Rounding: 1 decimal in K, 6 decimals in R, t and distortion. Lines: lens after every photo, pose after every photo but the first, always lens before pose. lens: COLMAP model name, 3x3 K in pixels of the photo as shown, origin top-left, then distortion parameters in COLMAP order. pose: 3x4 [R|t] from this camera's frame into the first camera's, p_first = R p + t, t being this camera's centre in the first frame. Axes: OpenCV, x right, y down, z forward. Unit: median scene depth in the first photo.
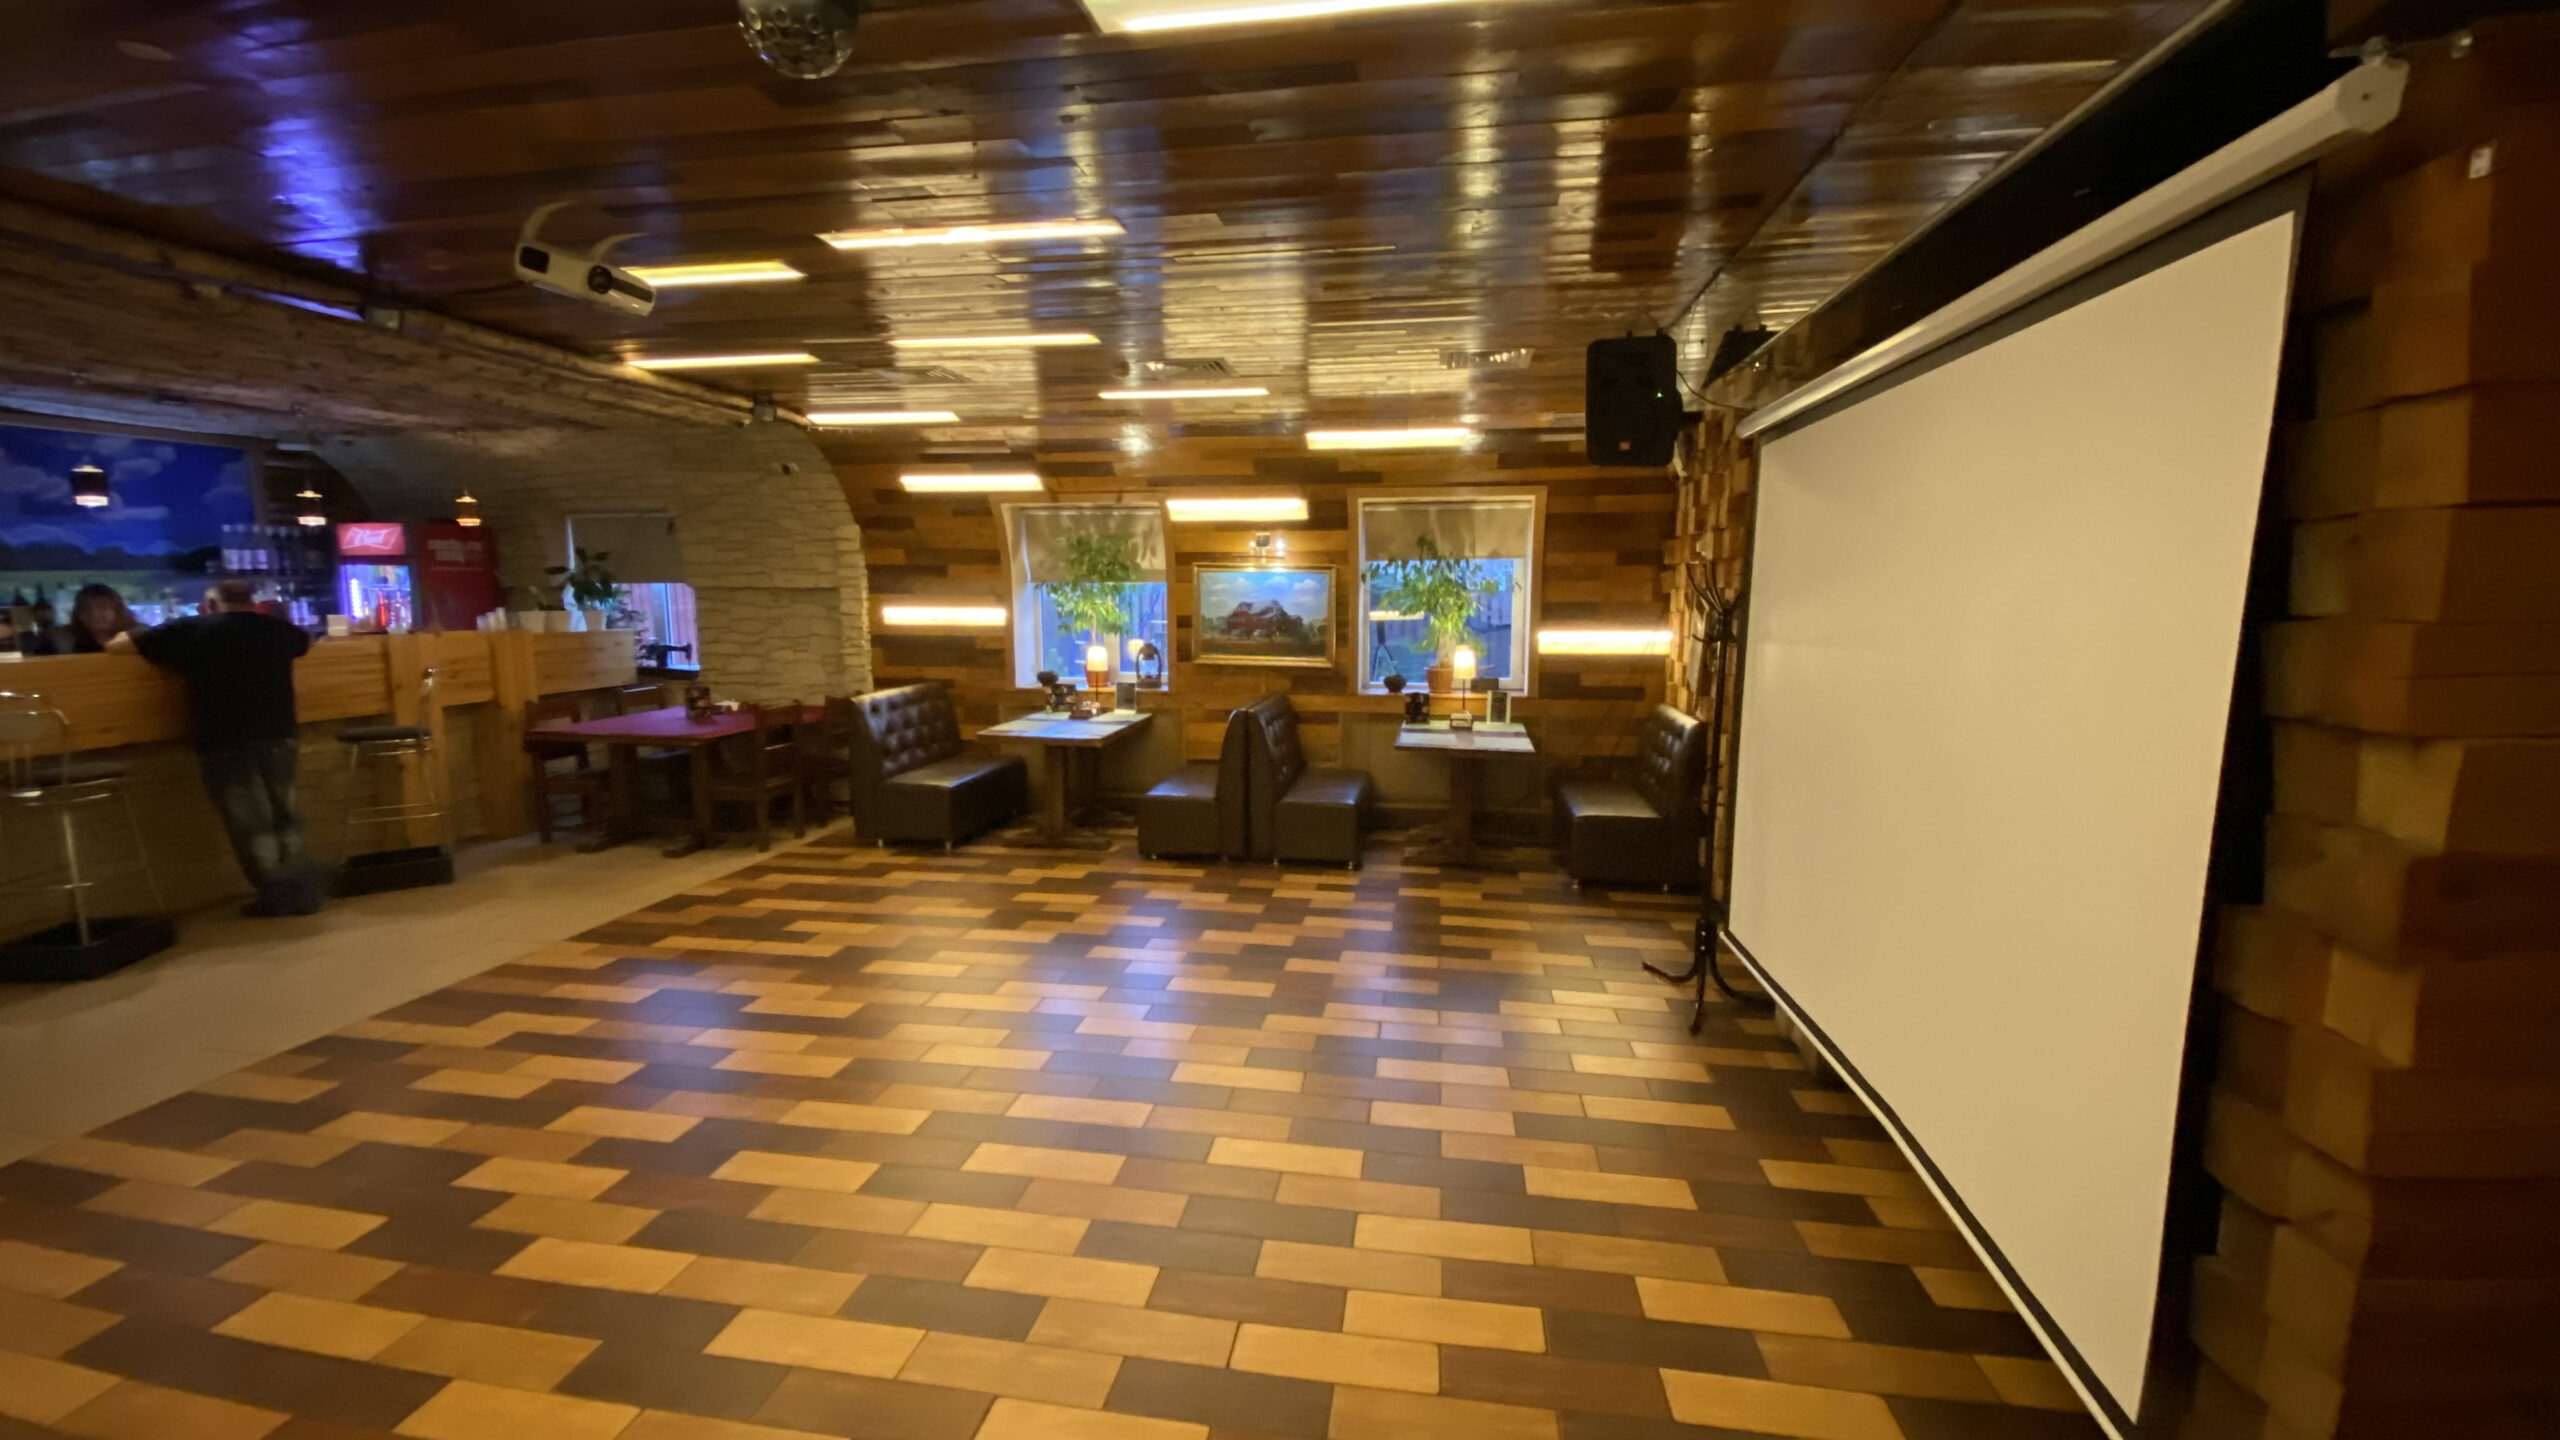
lens RADIAL K [[1002.9, 0, 1280.0], [0, 1002.9, 720.0], [0, 0, 1]] dist [0.000175, -0.008778]
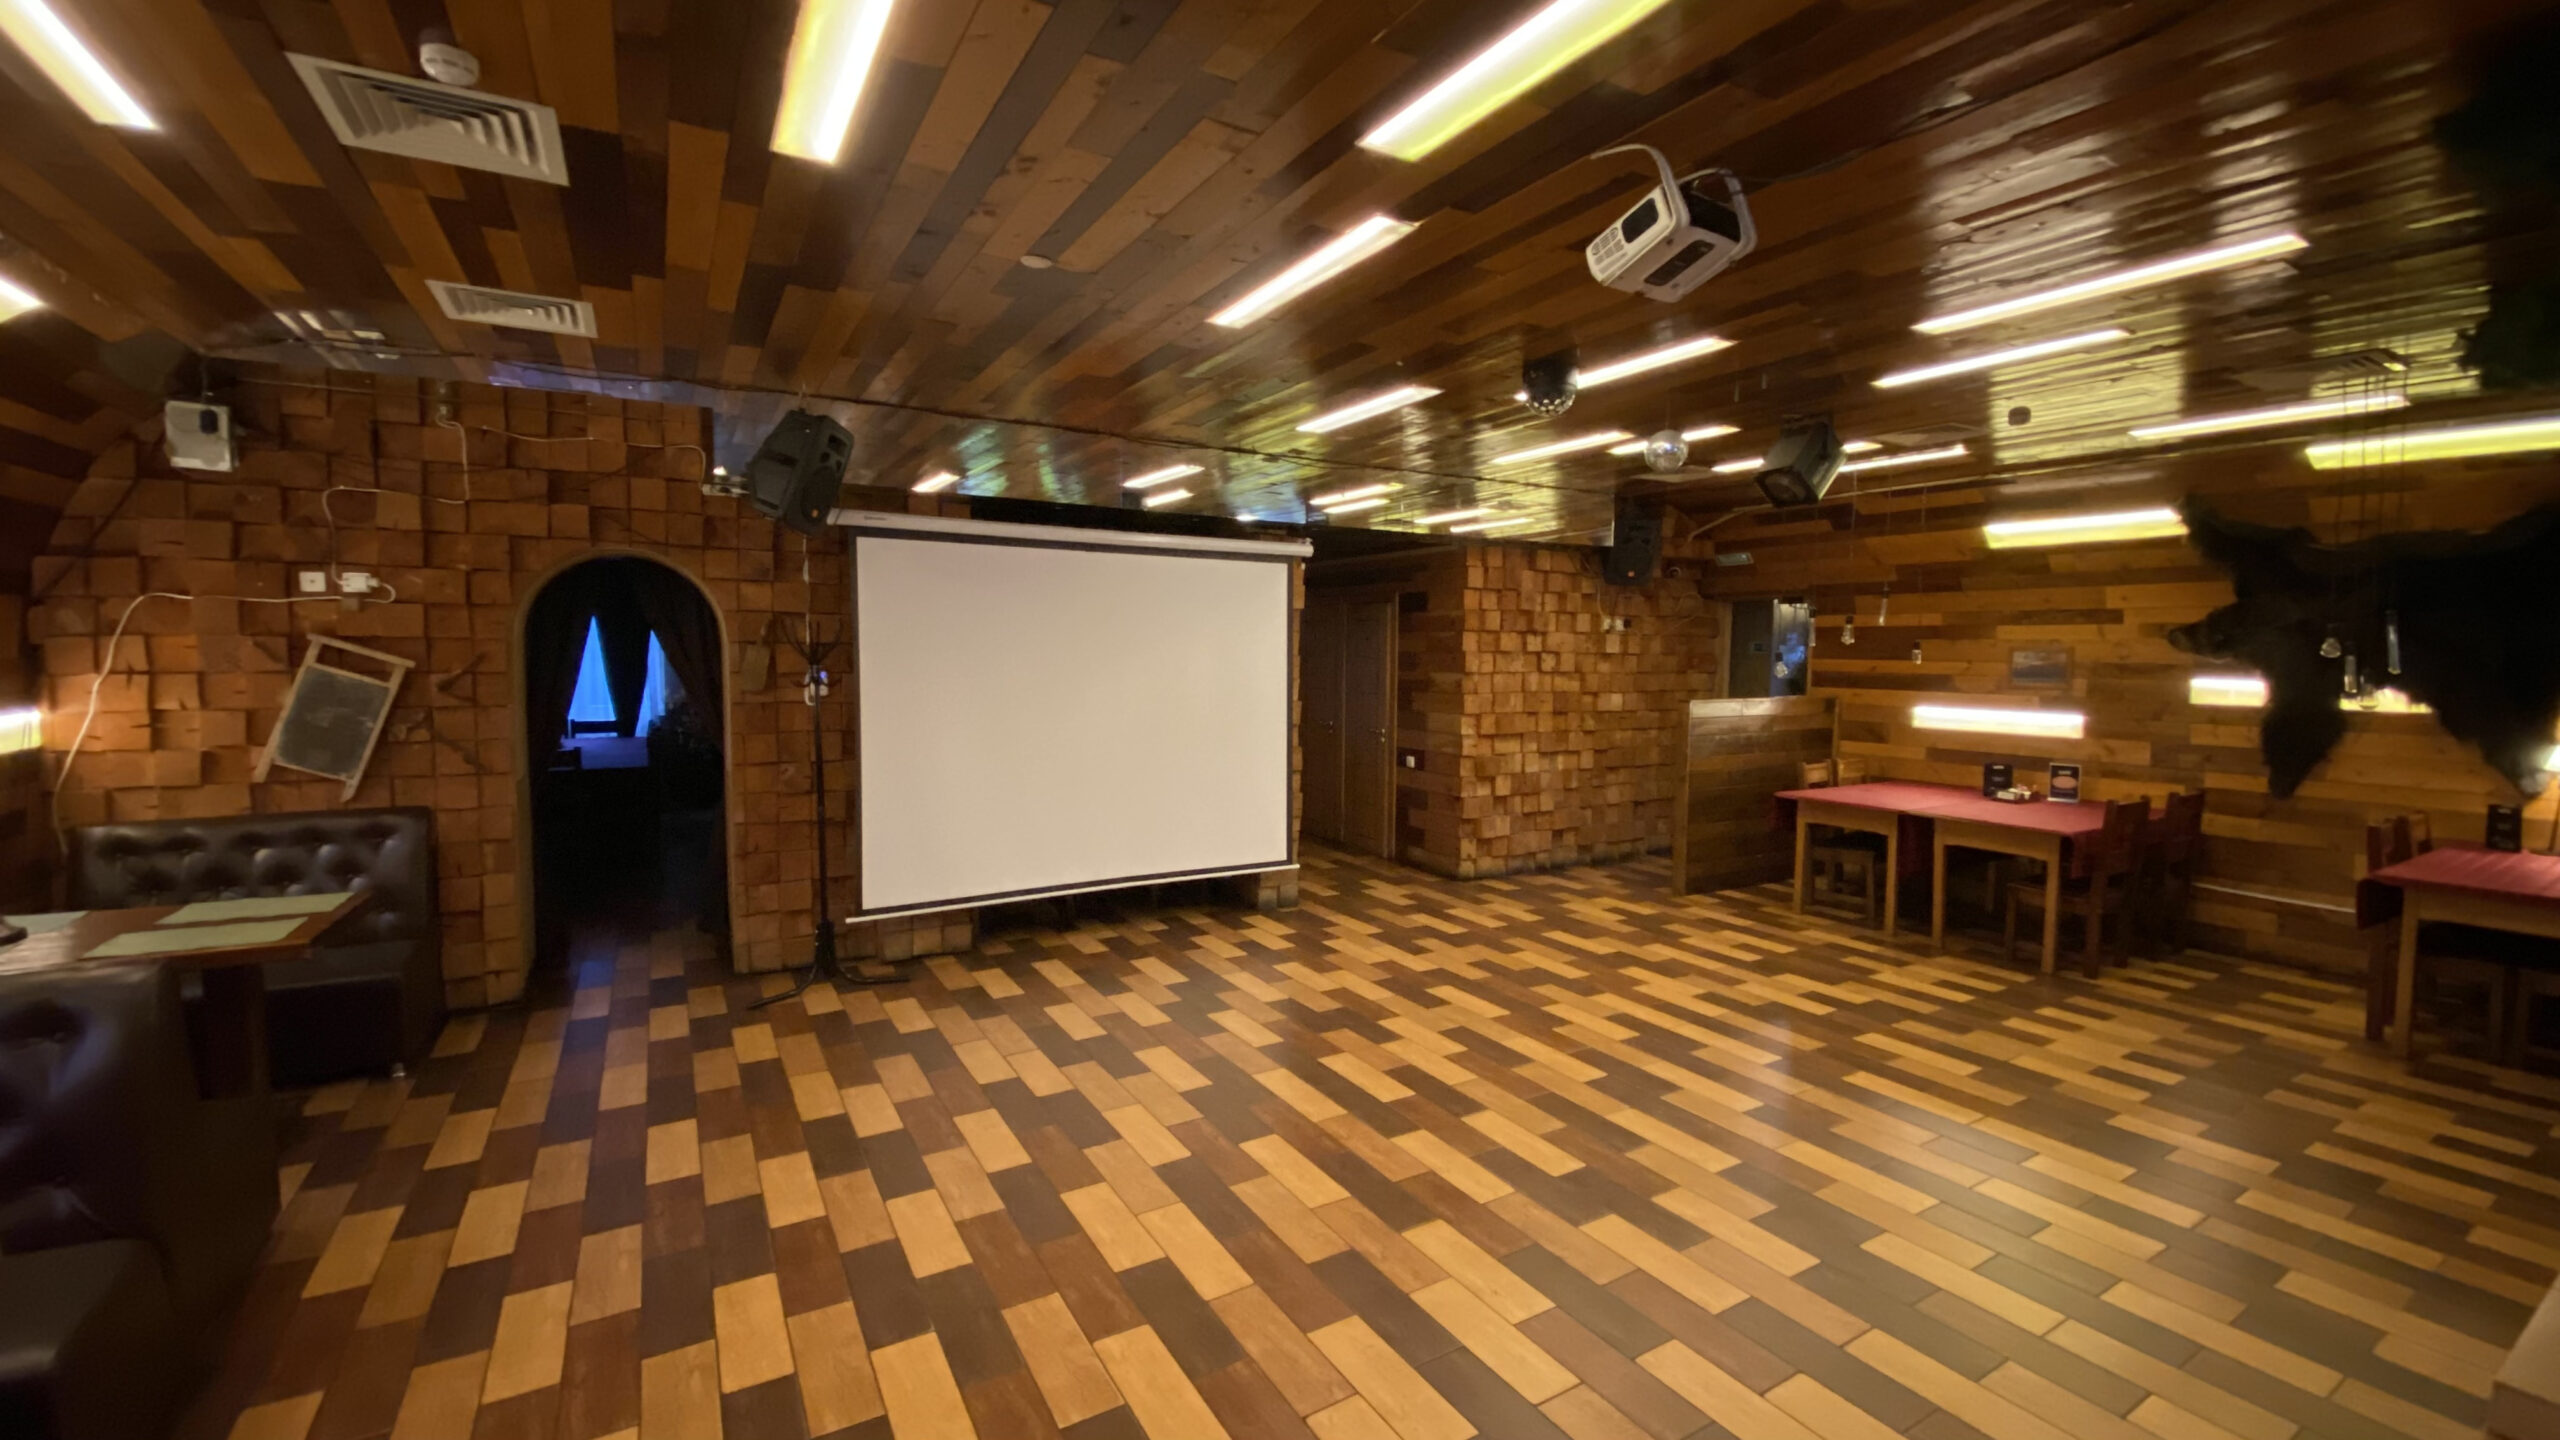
lens RADIAL K [[1033.6, 0, 1272.0], [0, 1033.6, 711.6], [0, 0, 1]] dist [0.043978, -0.039395]
pose [[-0.633783, -0.054819, 0.771566, -0.626071], [0.089358, 0.985618, 0.143428, -0.128210], [-0.768332, 0.159848, -0.619769, 0.980360]]
